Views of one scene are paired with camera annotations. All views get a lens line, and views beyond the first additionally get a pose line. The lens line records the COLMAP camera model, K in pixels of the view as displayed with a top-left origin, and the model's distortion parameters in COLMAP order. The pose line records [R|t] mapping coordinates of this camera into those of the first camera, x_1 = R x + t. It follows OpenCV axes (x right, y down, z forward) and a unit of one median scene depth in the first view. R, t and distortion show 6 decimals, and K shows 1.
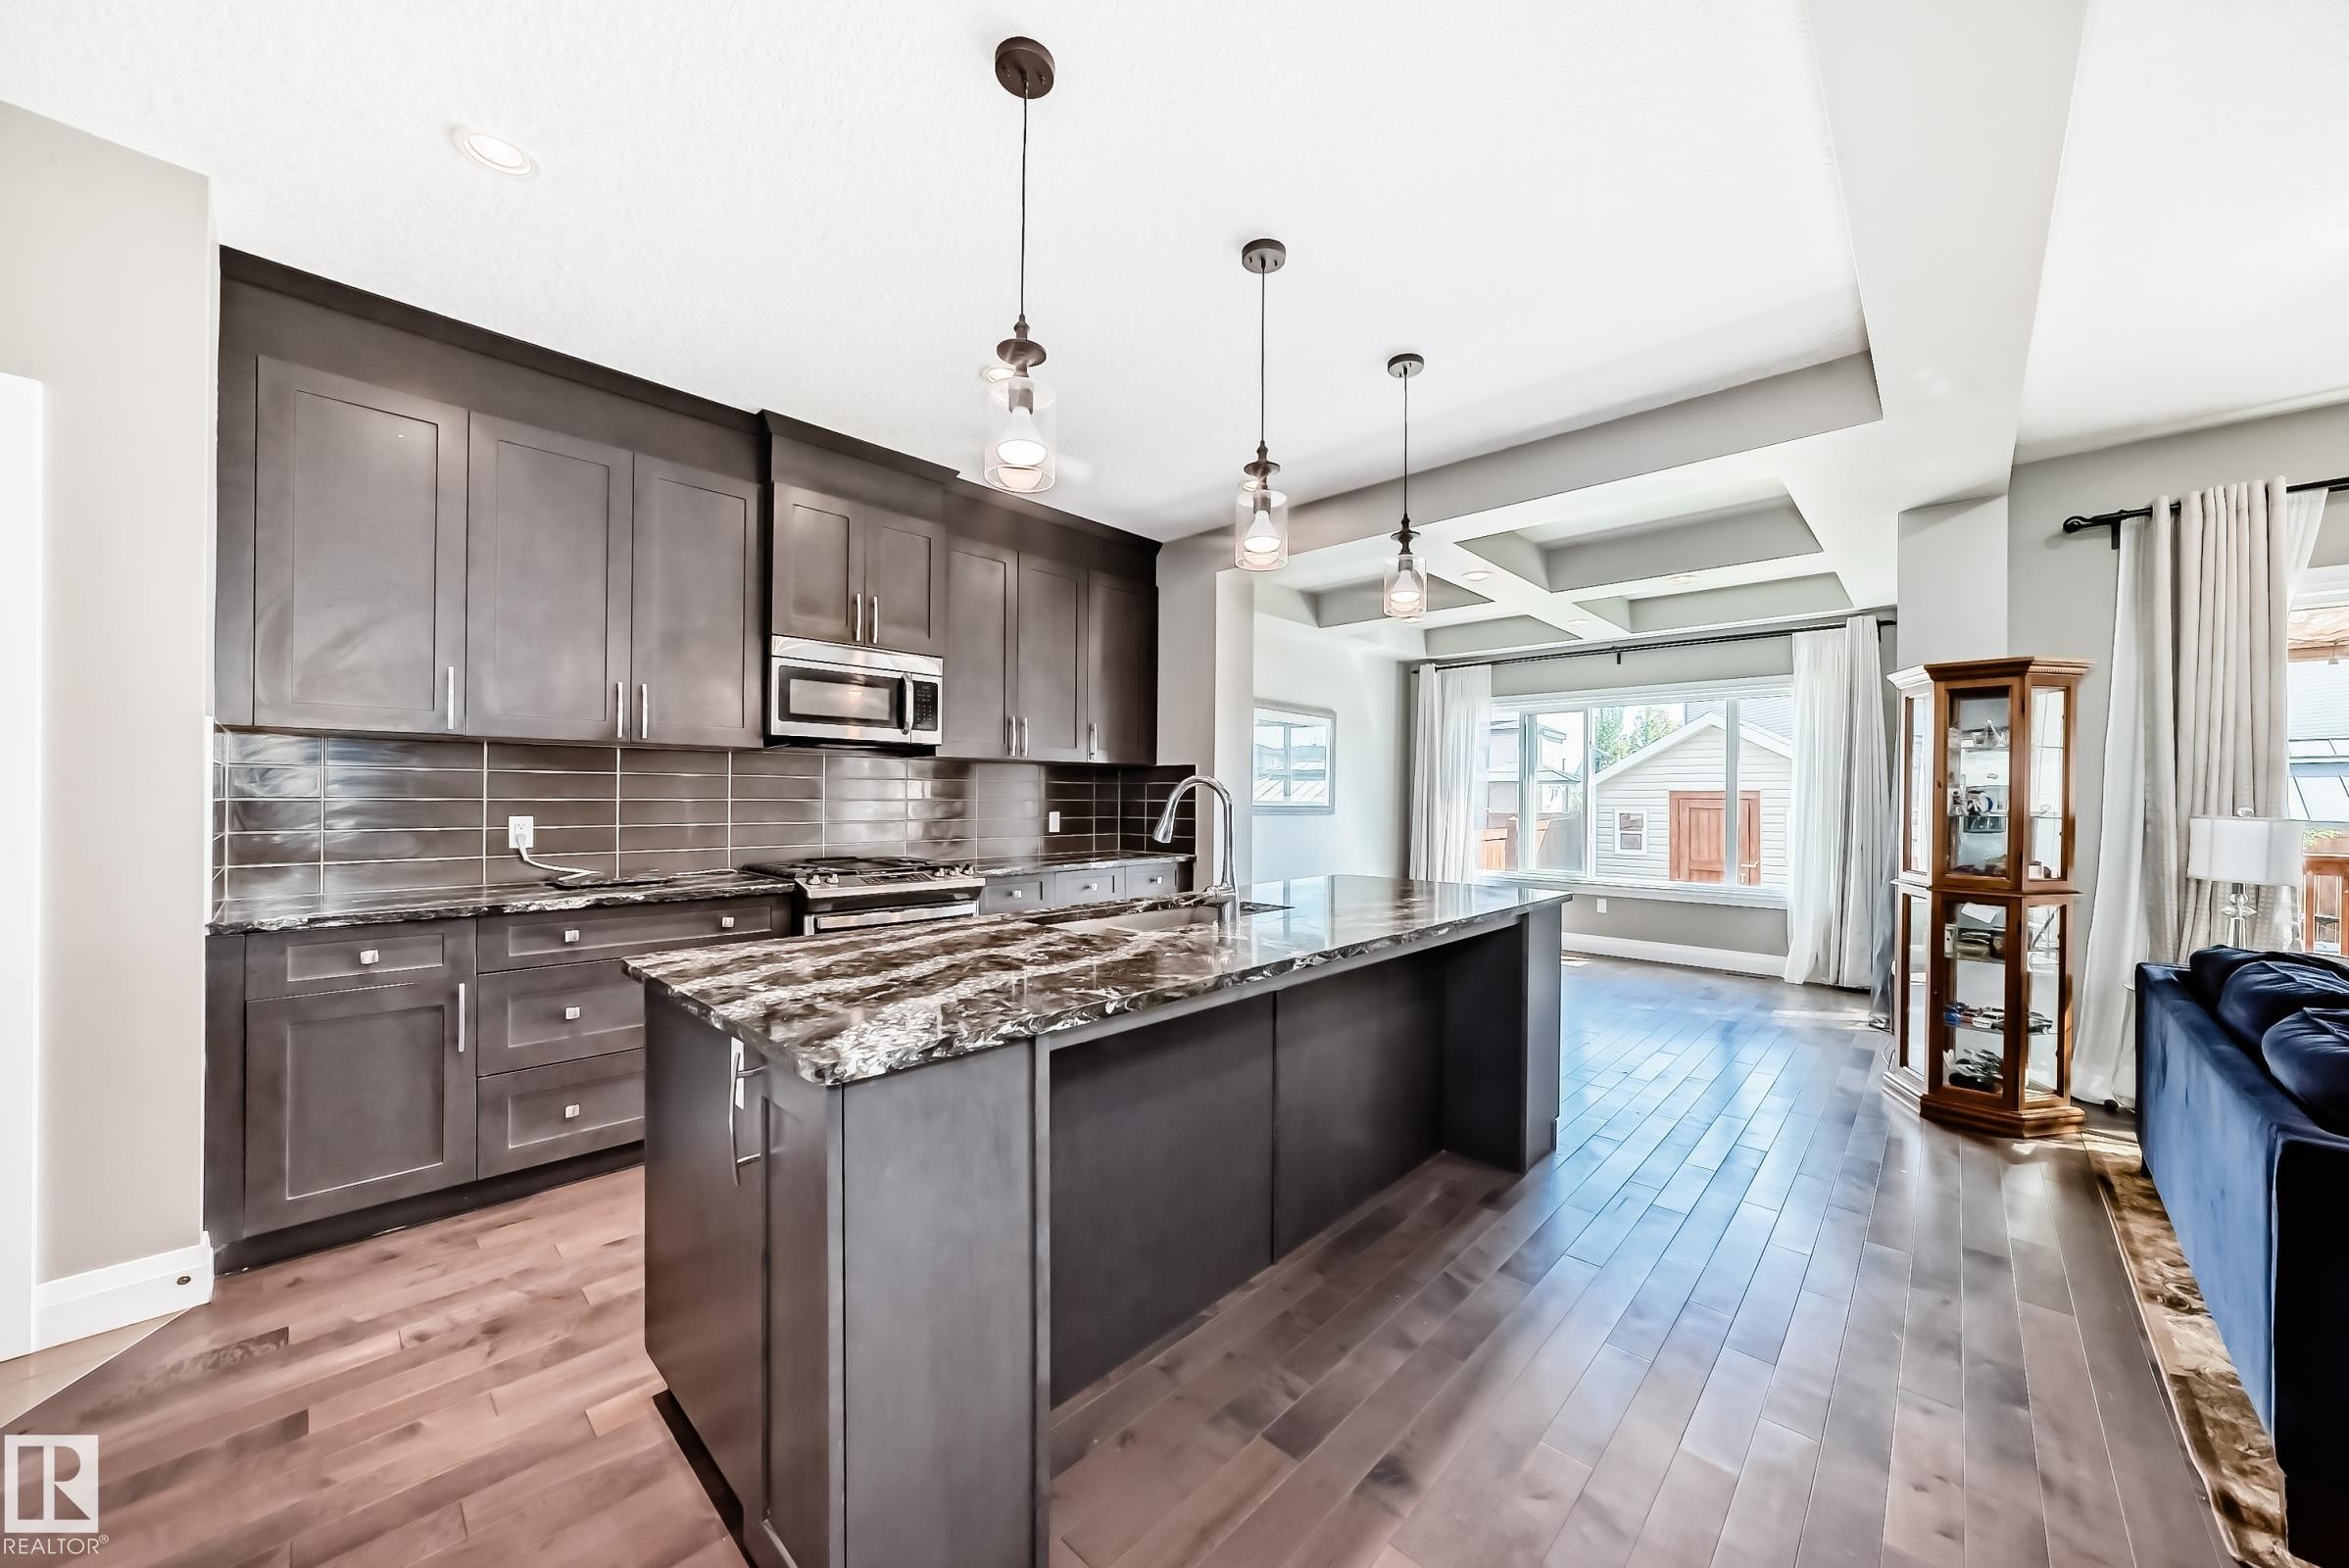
lens RADIAL K [[837.8, 0, 1162.0], [0, 837.8, 797.4], [0, 0, 1]] dist [-0.023349, 0.005292]
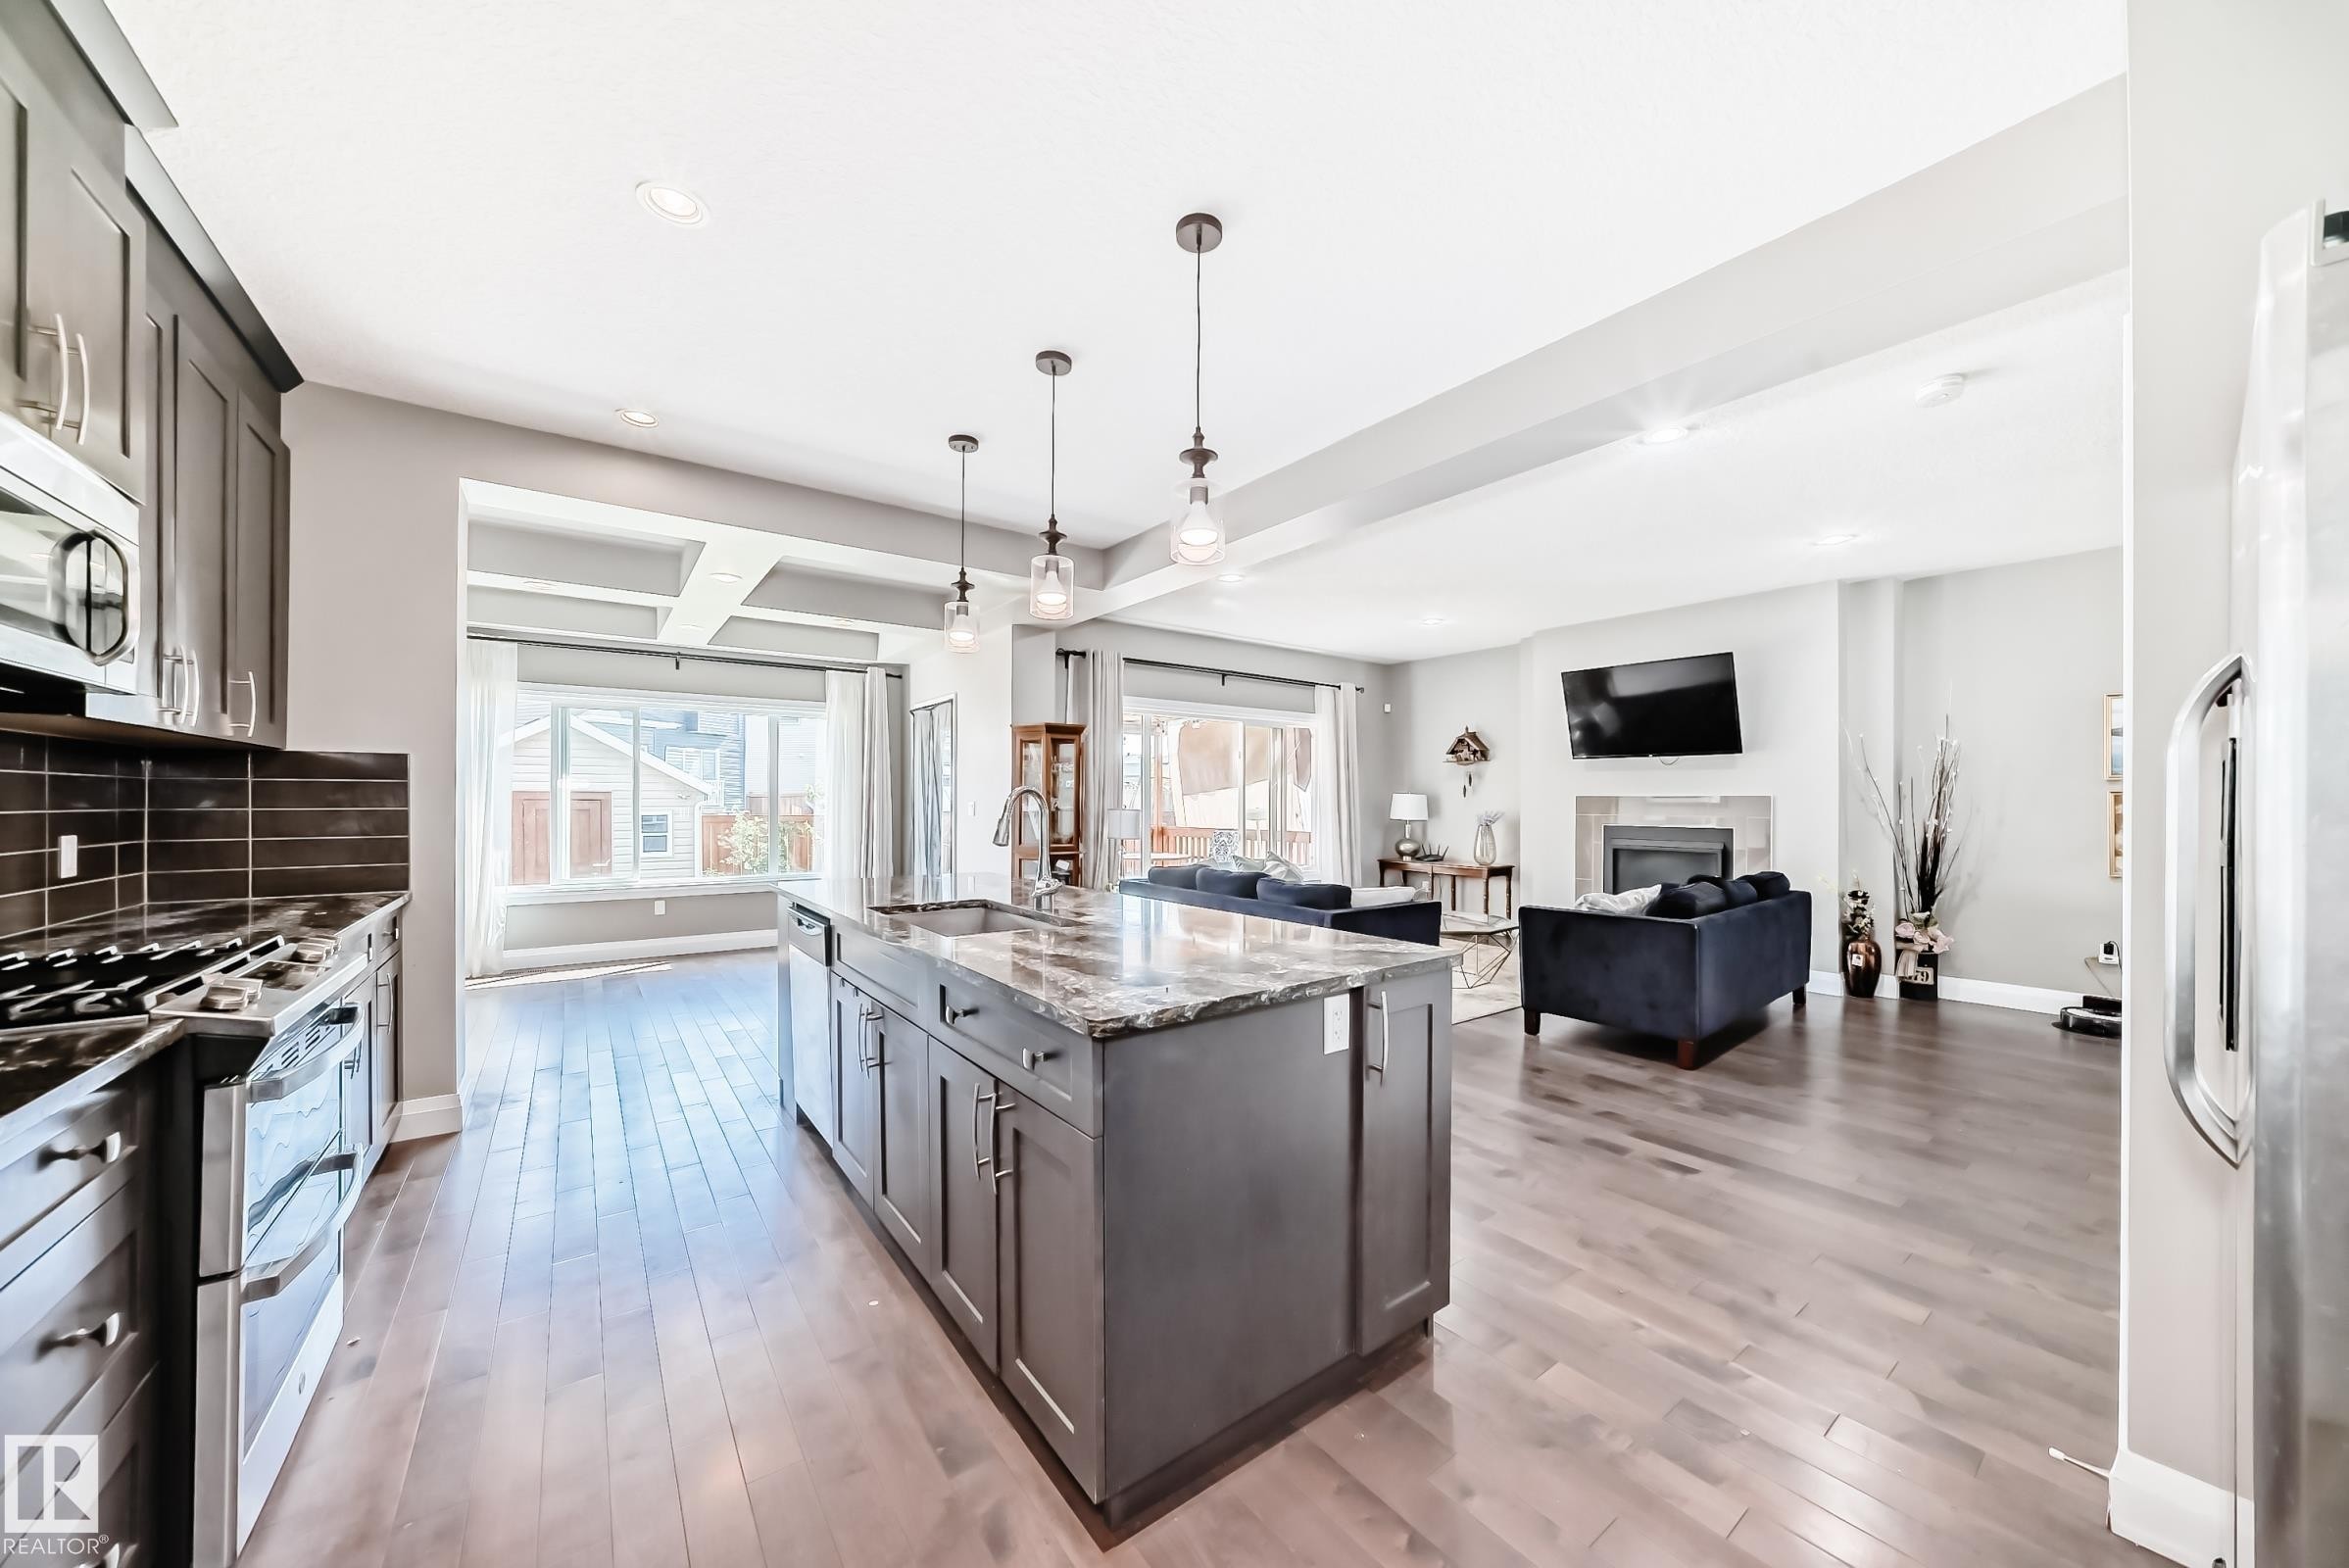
lens RADIAL K [[837.8, 0, 1208.2], [0, 837.8, 805.3], [0, 0, 1]] dist [-0.023349, 0.005292]
pose [[0.150140, -0.009536, 0.988619, -0.738170], [-0.000805, 0.999952, 0.009767, -0.007092], [-0.988664, -0.002262, 0.150125, 0.409433]]
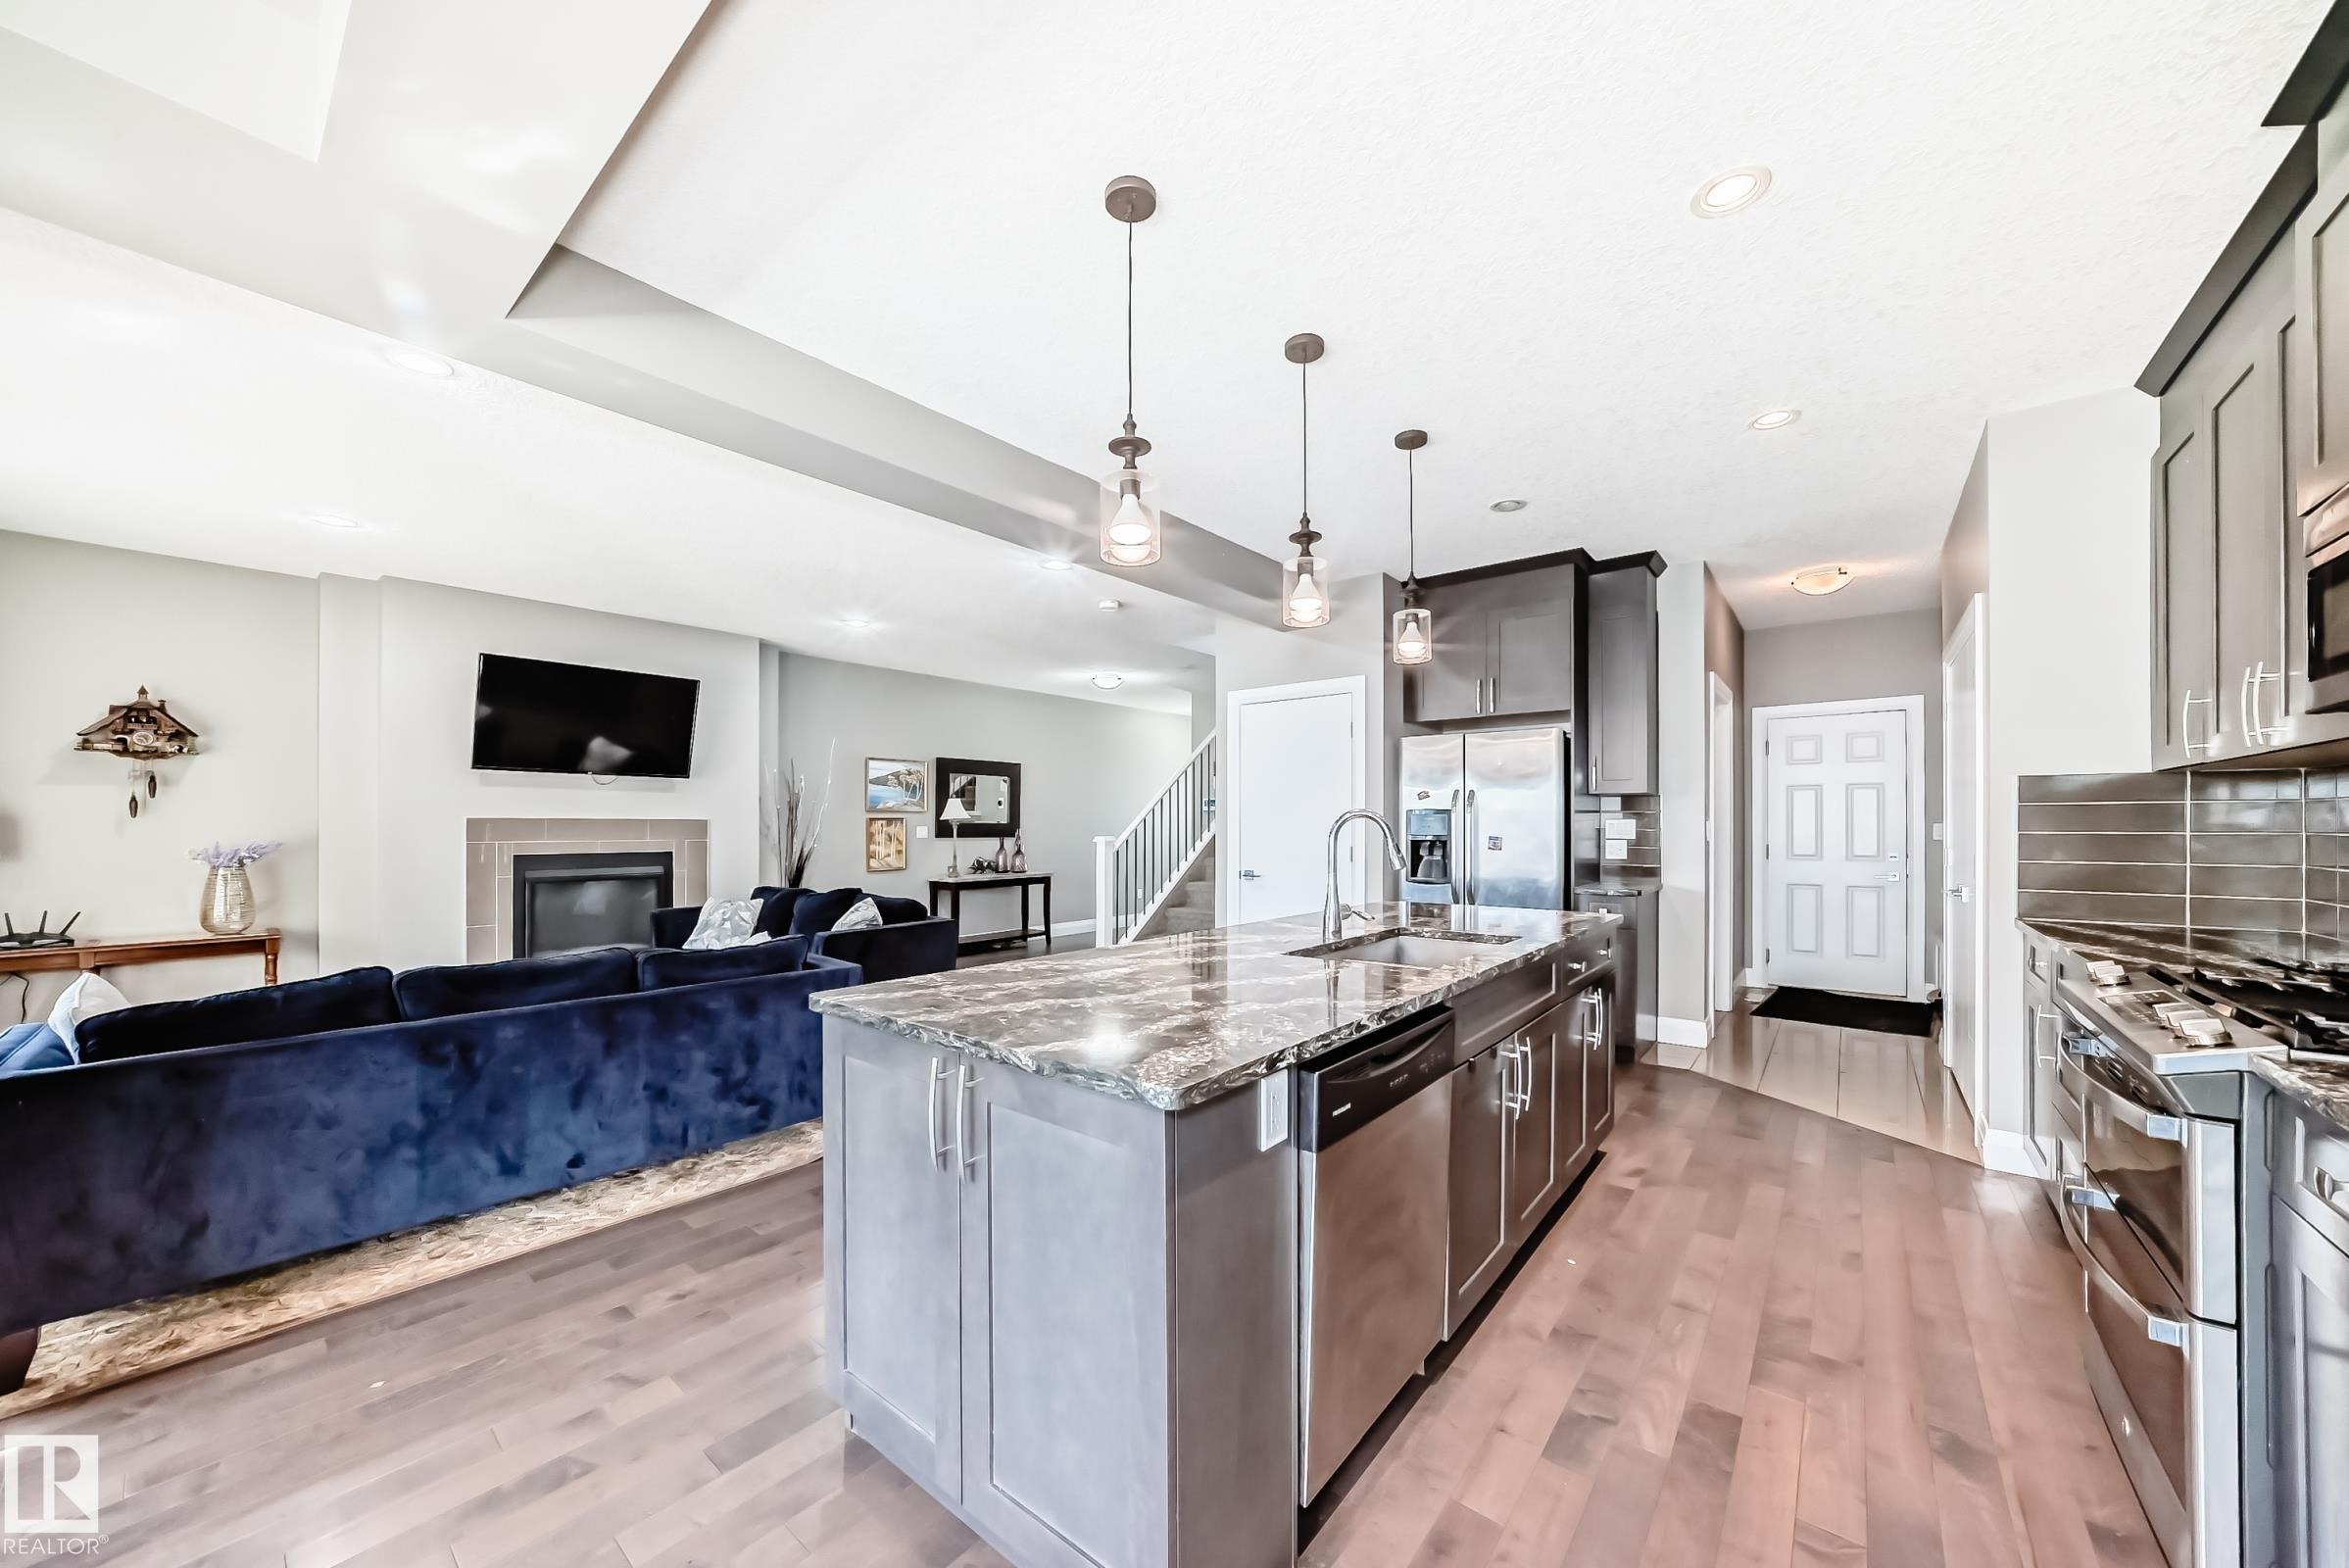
lens RADIAL K [[837.8, 0, 1180.1], [0, 837.8, 828.1], [0, 0, 1]] dist [-0.023349, 0.005292]
pose [[-0.996033, -0.002487, -0.088946, 0.283440], [-0.002610, 0.999996, 0.001266, 0.003131], [0.088942, 0.001493, -0.996036, 1.489293]]
